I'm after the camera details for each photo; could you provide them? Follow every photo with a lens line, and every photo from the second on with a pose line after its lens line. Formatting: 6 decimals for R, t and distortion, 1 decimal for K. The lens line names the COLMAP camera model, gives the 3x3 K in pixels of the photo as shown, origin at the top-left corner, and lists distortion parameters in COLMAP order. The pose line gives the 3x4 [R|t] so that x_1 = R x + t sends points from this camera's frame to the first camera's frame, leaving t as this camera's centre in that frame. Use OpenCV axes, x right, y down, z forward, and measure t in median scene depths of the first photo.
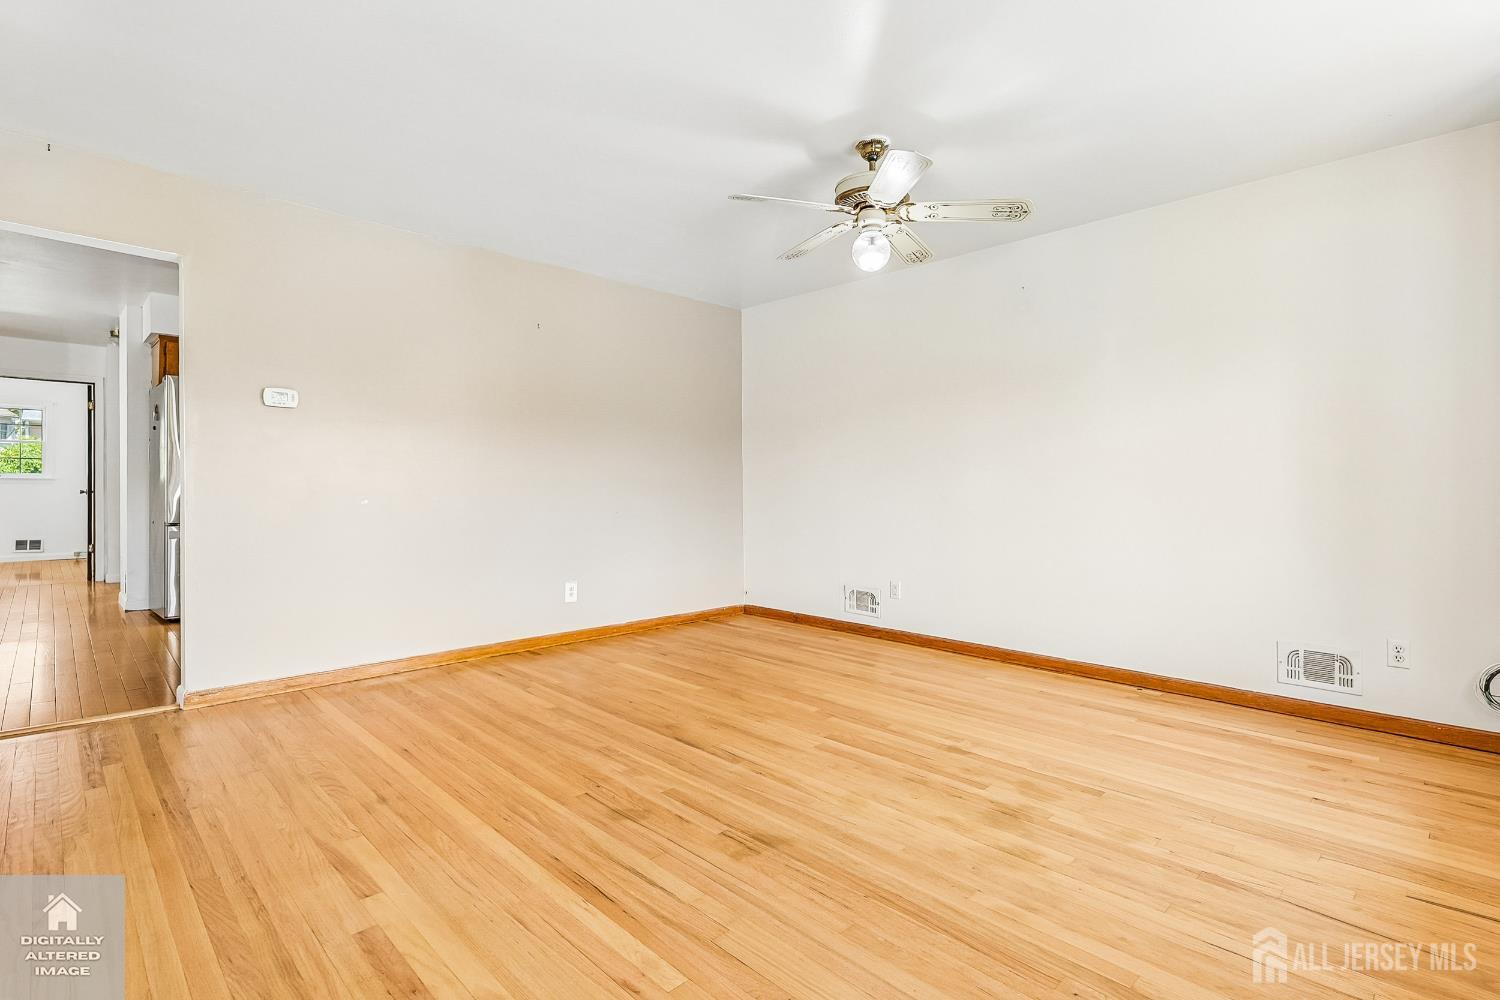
lens RADIAL K [[708.8, 0, 744.4], [0, 708.8, 495.6], [0, 0, 1]] dist [0.004156, -0.000491]
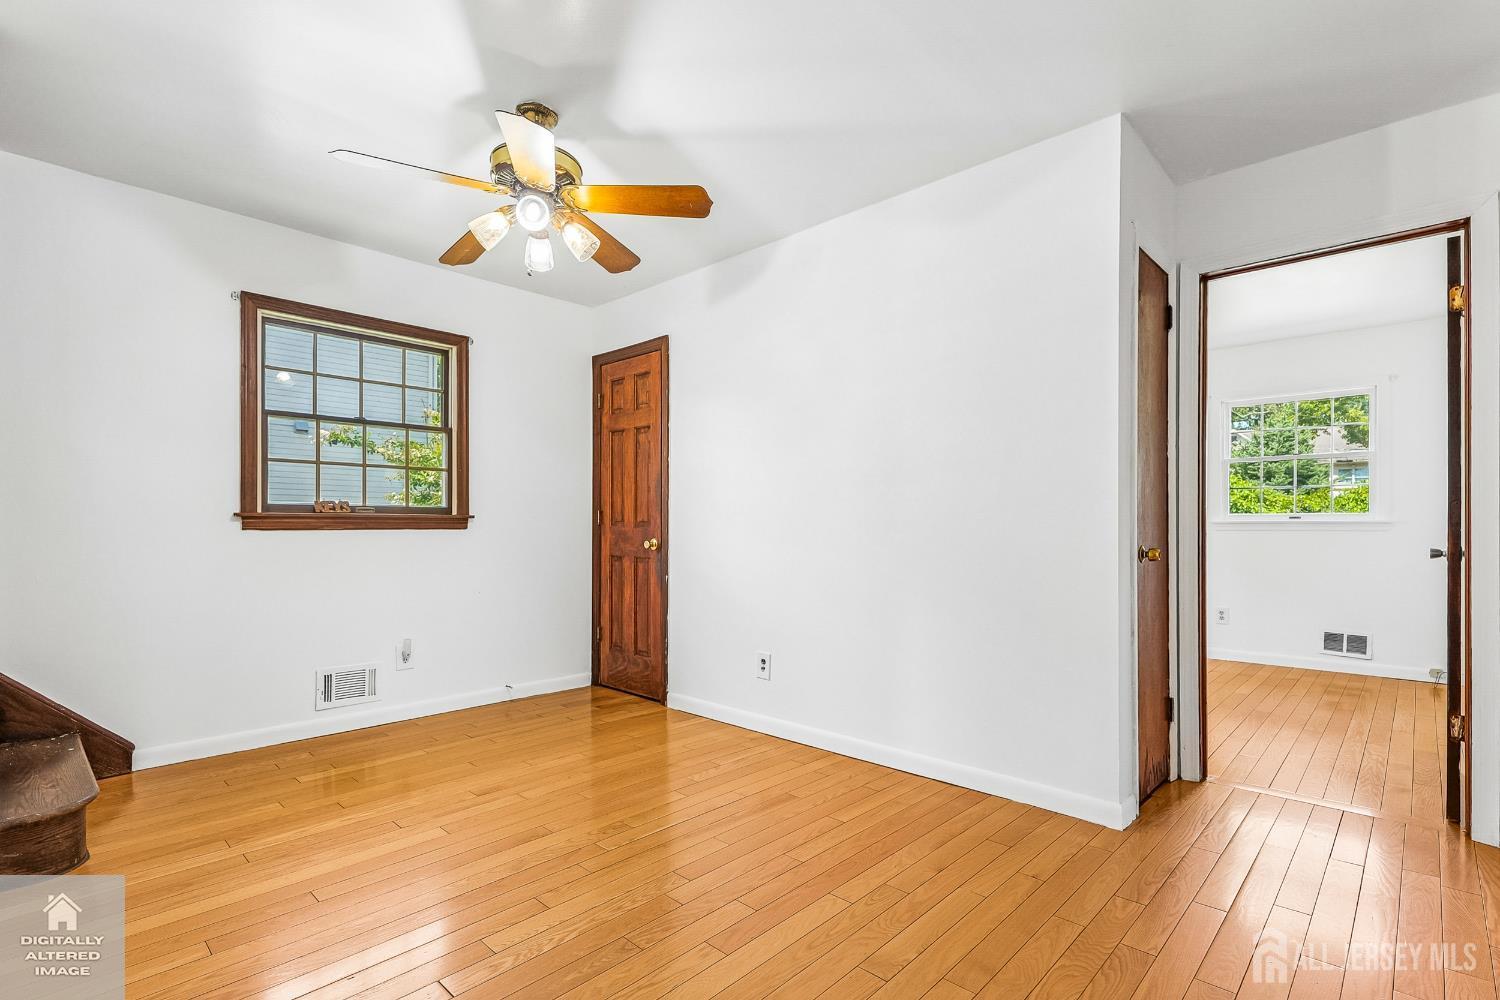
lens RADIAL K [[708.8, 0, 742.8], [0, 708.8, 527.1], [0, 0, 1]] dist [0.004156, -0.000491]
pose [[0.027968, -0.009770, -0.999561, -0.571546], [-0.010104, 0.999898, -0.010056, -0.011618], [0.999558, 0.010381, 0.027866, 0.630113]]
